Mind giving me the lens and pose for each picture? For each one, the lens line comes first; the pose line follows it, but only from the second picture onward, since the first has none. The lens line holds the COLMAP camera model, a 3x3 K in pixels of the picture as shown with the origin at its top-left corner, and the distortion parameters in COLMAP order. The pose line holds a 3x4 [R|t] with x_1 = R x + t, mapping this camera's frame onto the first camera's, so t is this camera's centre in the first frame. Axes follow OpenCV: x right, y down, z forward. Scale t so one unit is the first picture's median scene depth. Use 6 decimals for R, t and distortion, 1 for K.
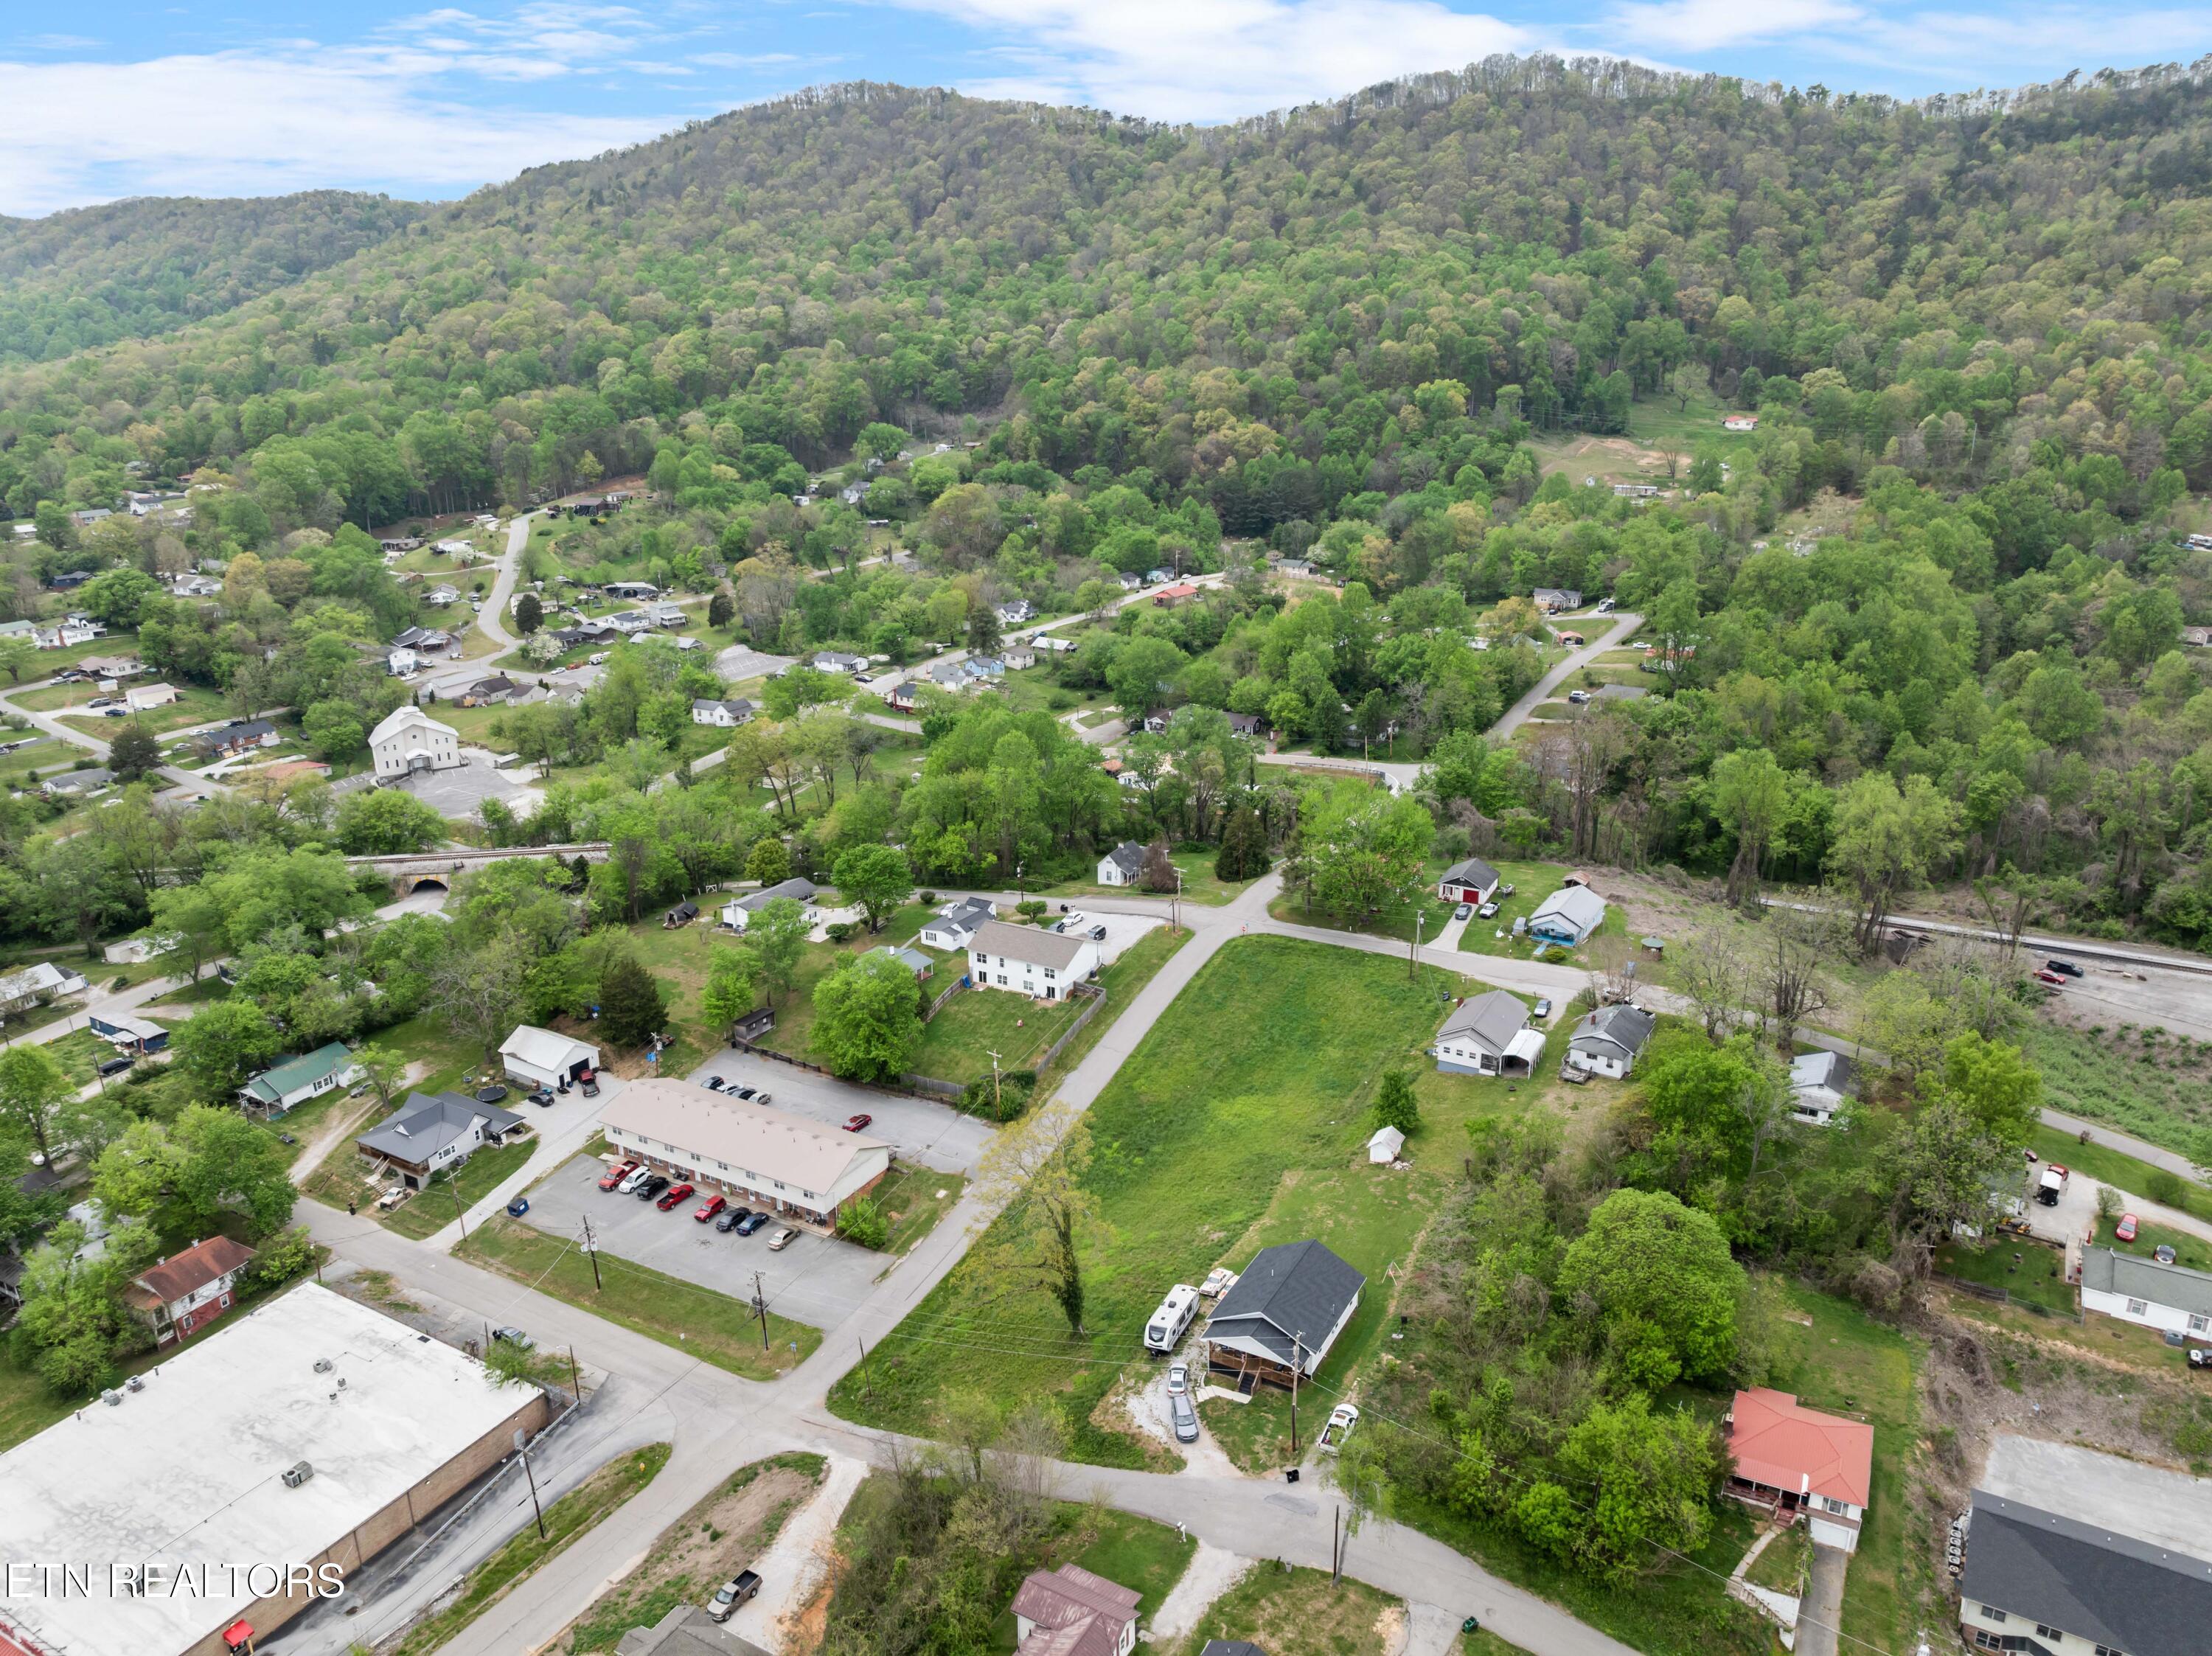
lens RADIAL K [[1555.3, 0, 1112.2], [0, 1555.3, 831.1], [0, 0, 1]] dist [-0.034441, -0.006379]
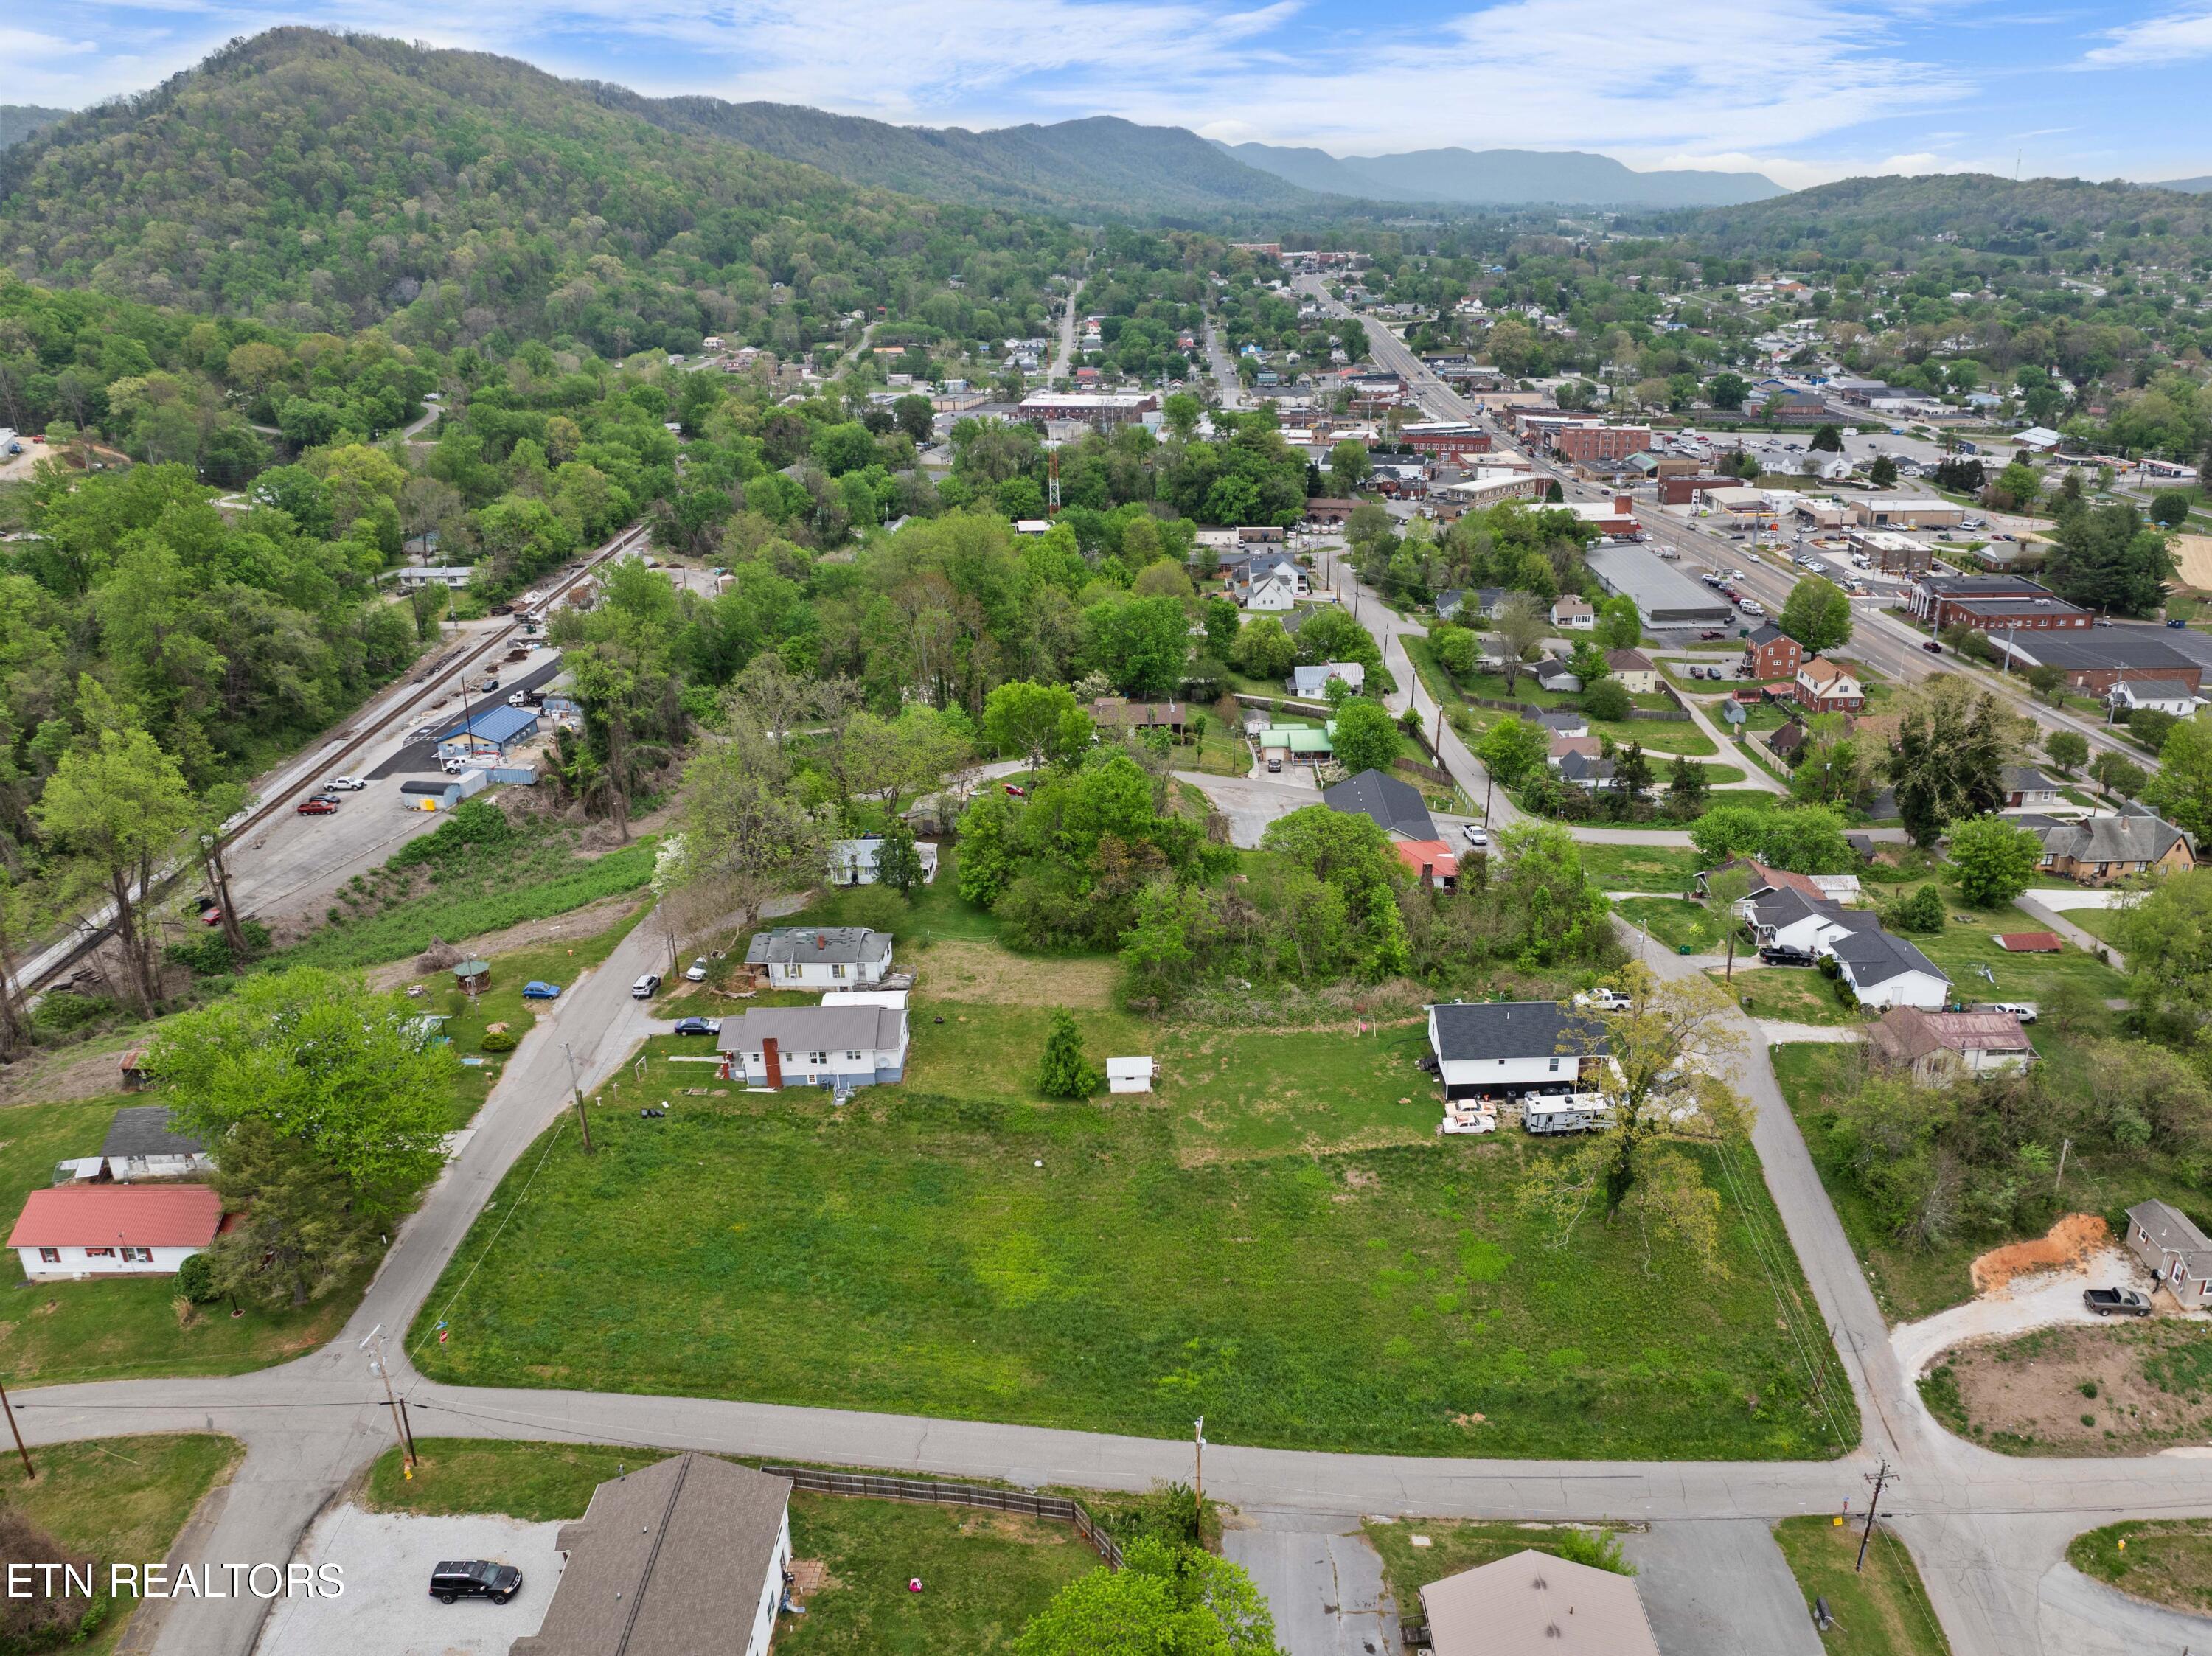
lens RADIAL K [[1660.1, 0, 1191.9], [0, 1660.1, 889.7], [0, 0, 1]] dist [-0.035382, -0.005119]
pose [[-0.515688, -0.317228, 0.795885, -0.443991], [0.283340, 0.813519, 0.507844, -0.270993], [-0.808569, 0.487395, -0.329639, 1.087935]]
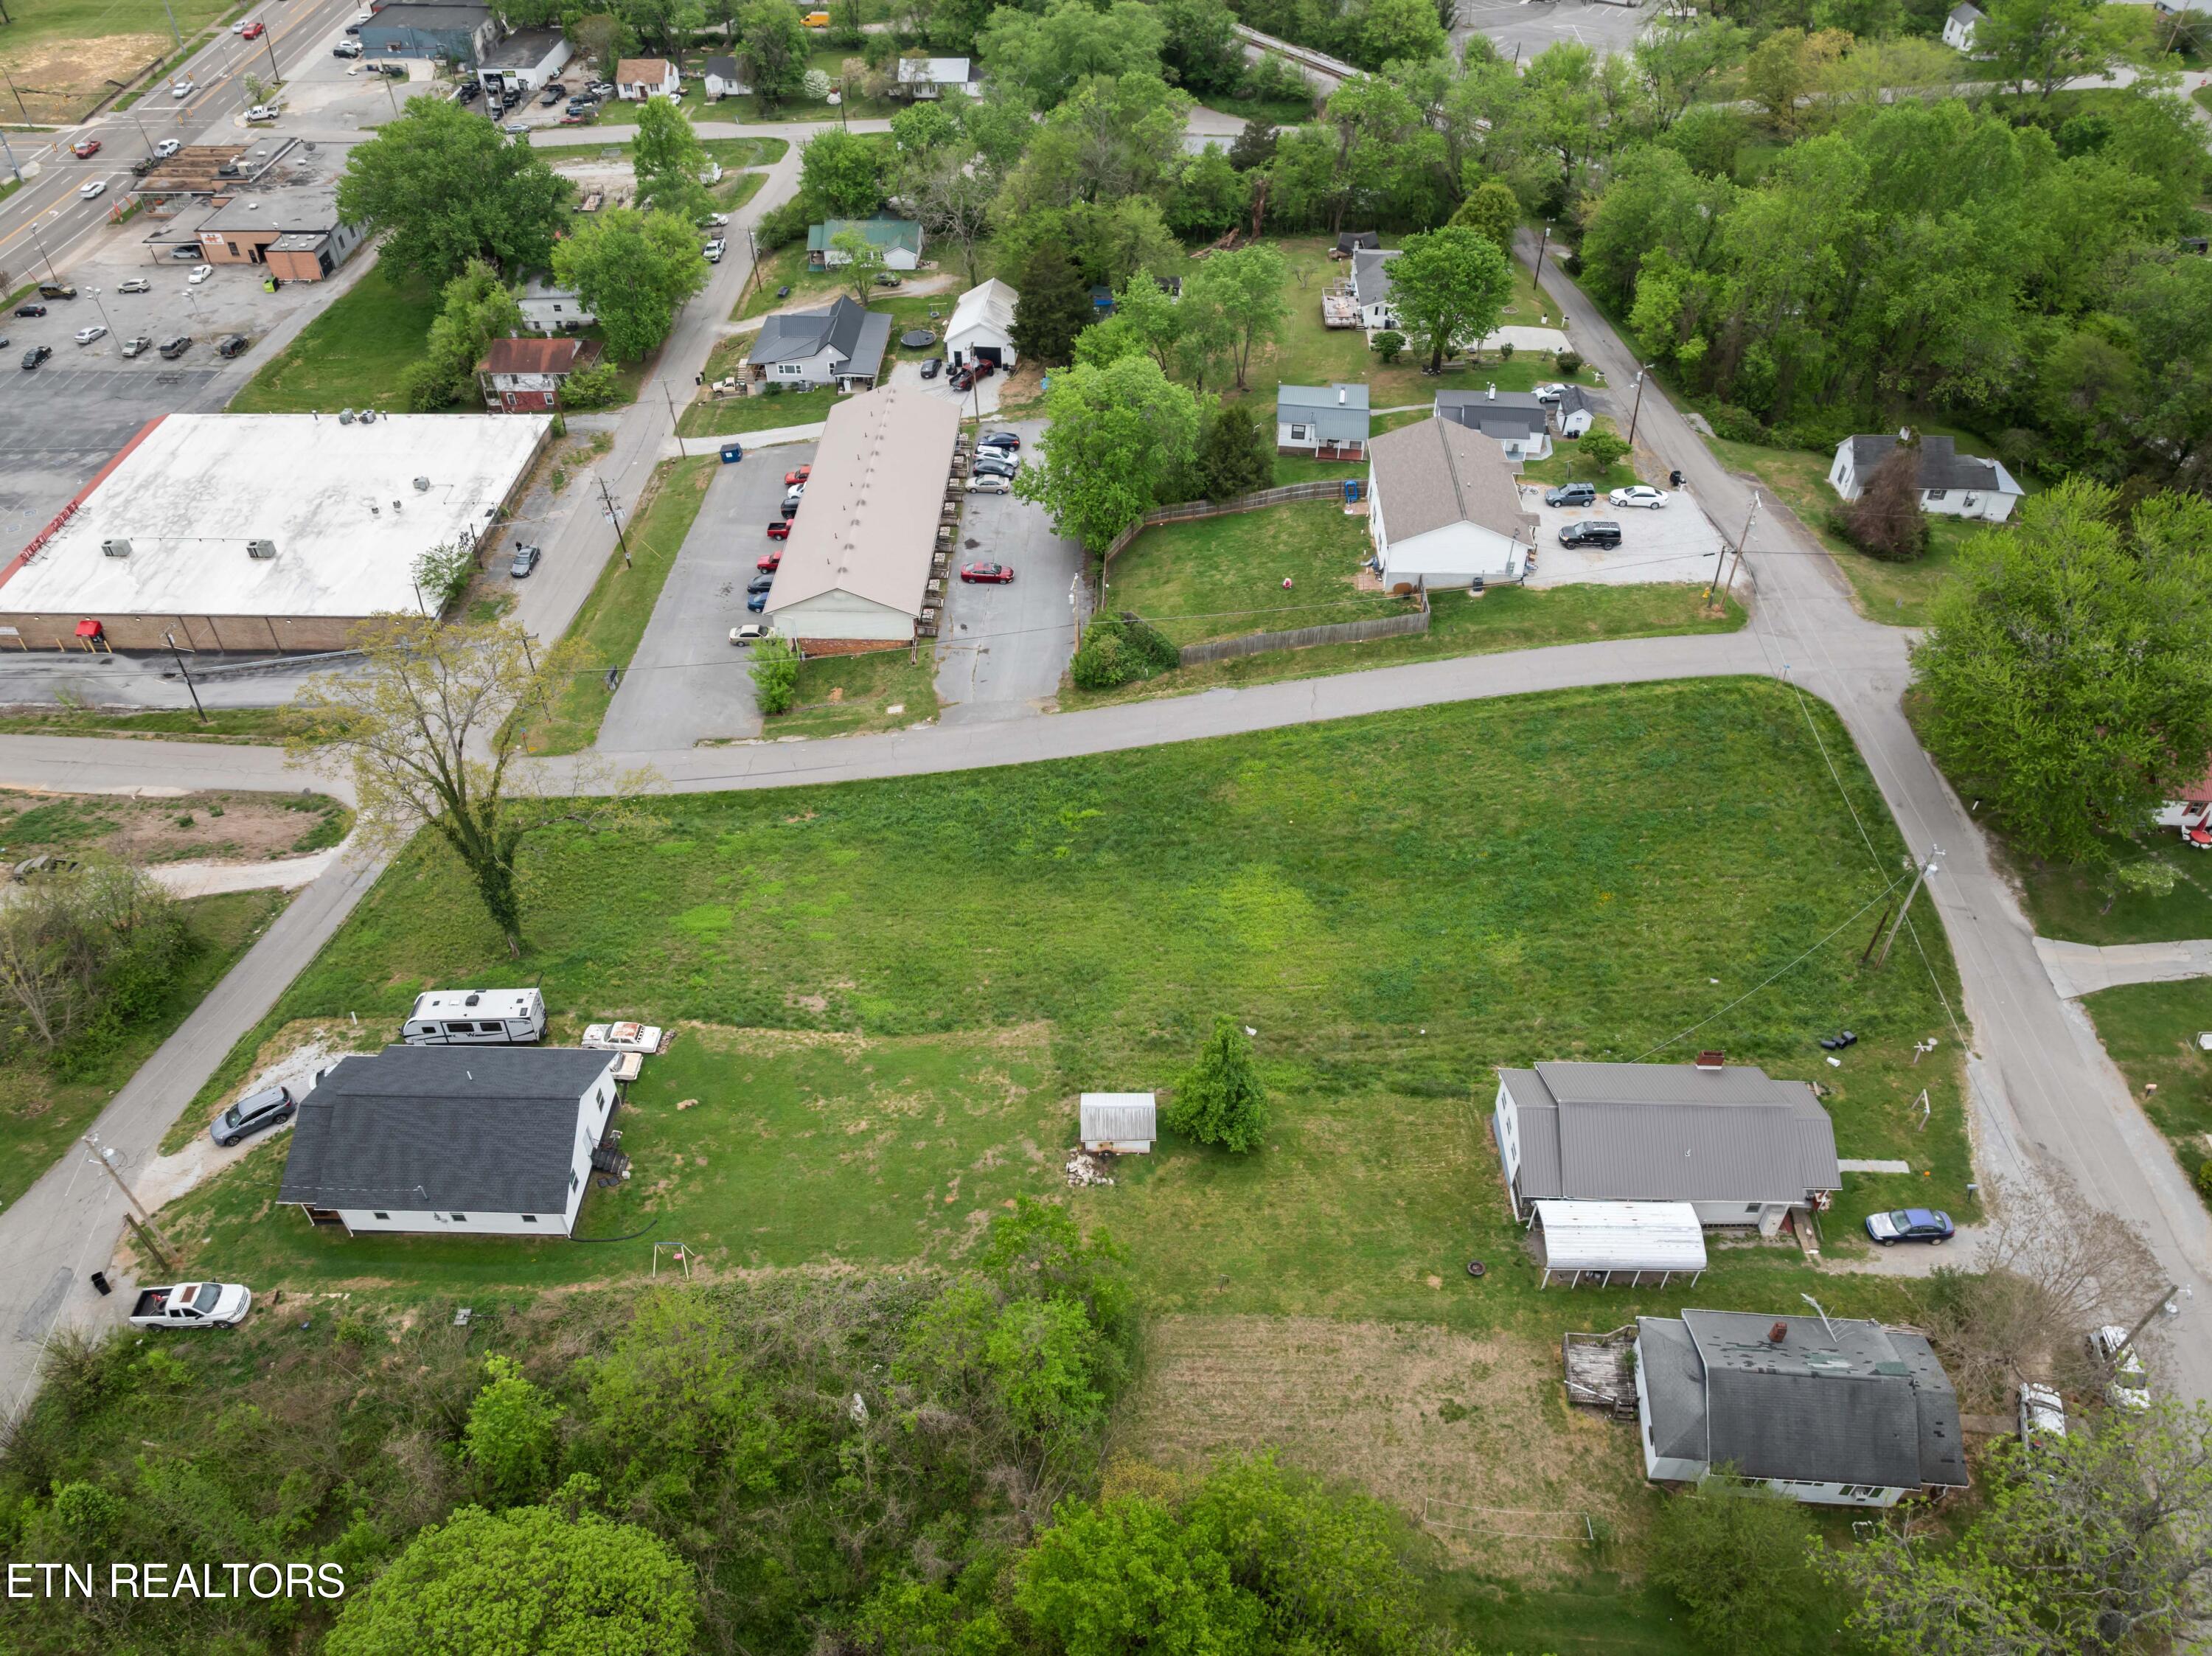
lens RADIAL K [[1555.3, 0, 1112.2], [0, 1555.3, 831.1], [0, 0, 1]] dist [-0.034441, -0.006379]
pose [[0.464855, 0.611121, -0.640657, 0.388301], [-0.282212, 0.788119, 0.547014, -0.121773], [0.839206, -0.073481, 0.538826, 0.667075]]
